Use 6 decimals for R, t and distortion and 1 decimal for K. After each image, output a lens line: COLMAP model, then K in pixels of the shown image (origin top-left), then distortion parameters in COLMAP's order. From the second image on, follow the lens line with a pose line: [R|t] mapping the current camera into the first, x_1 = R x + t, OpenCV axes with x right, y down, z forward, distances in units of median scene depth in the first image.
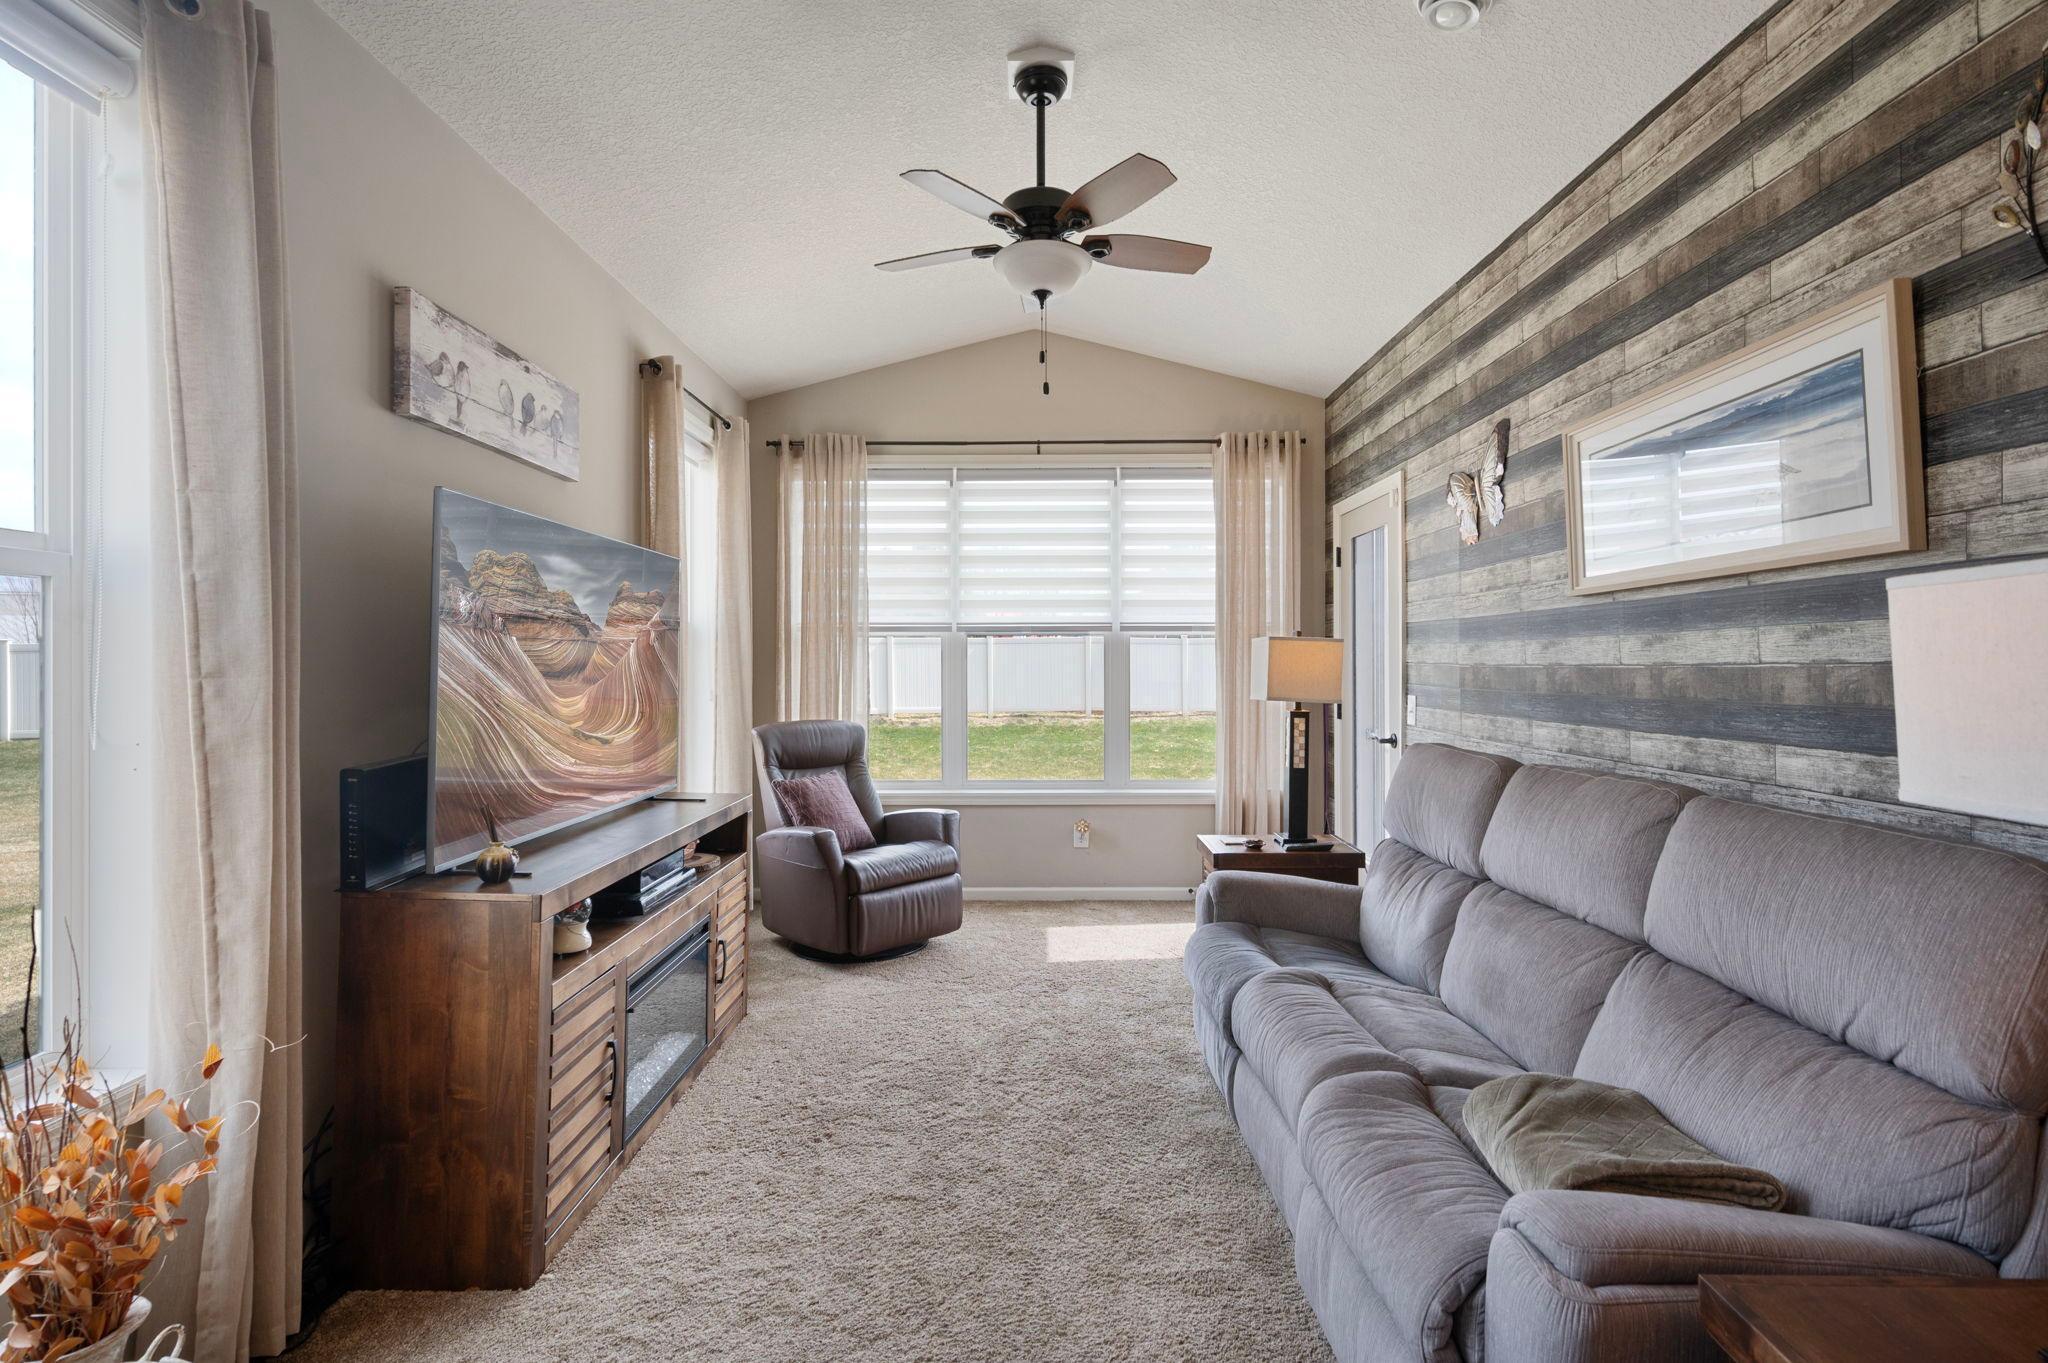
lens RADIAL K [[885.1, 0, 1024.0], [0, 885.1, 681.5], [0, 0, 1]] dist [-0.000385, 0.000056]
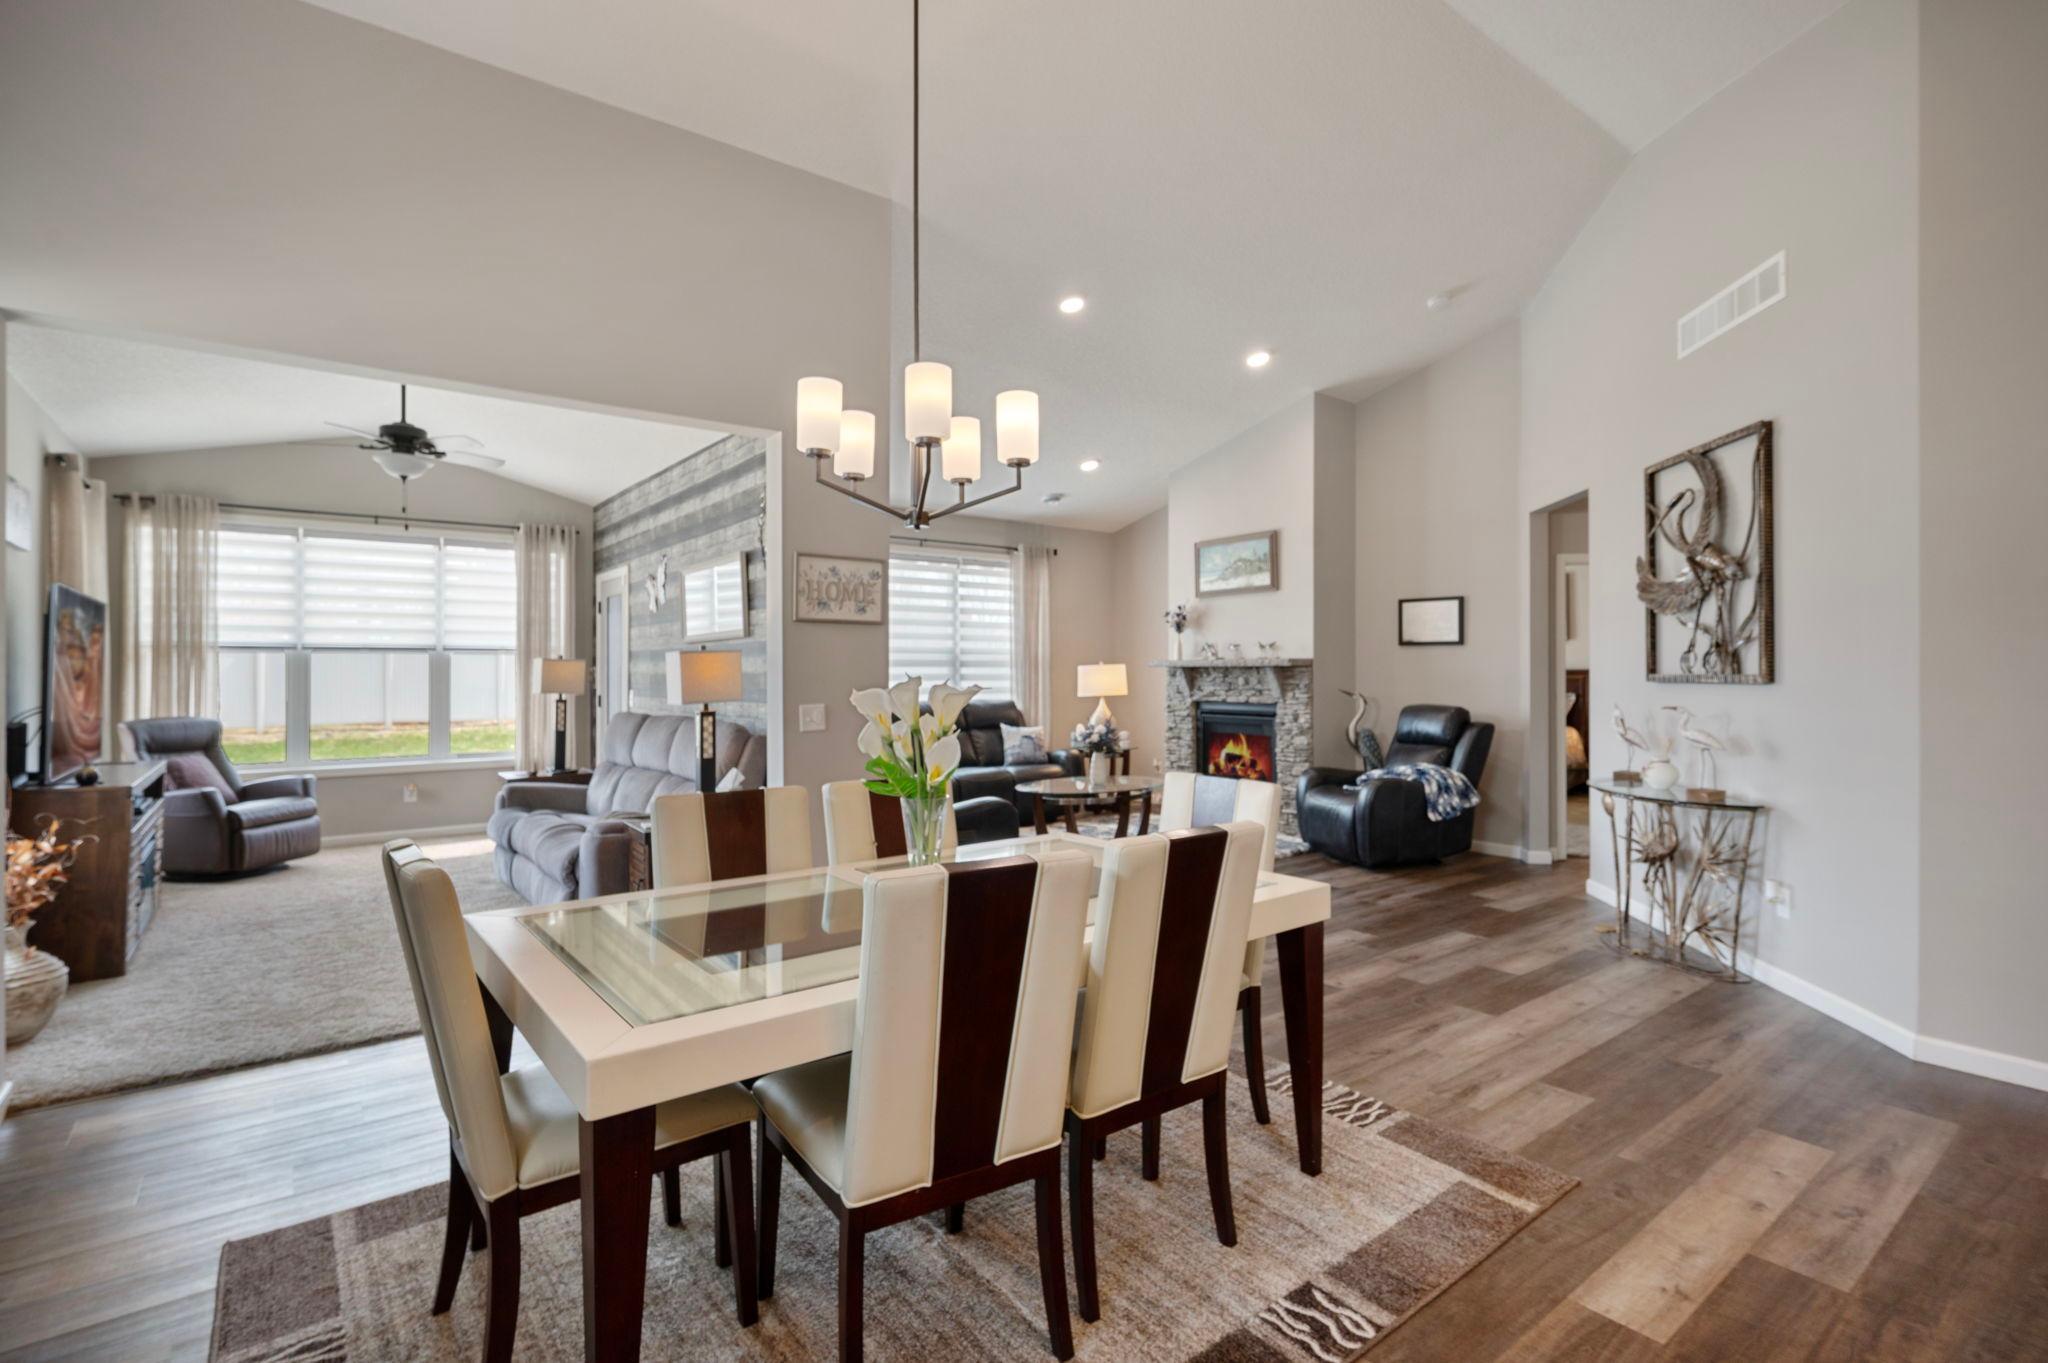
lens RADIAL K [[974.7, 0, 1033.1], [0, 974.7, 654.2], [0, 0, 1]] dist [-0.002340, -0.000983]
pose [[0.781326, 0.011403, 0.624019, -0.137204], [0.013514, 0.999290, -0.035182, 0.018410], [-0.623977, 0.035922, 0.780617, -0.889267]]
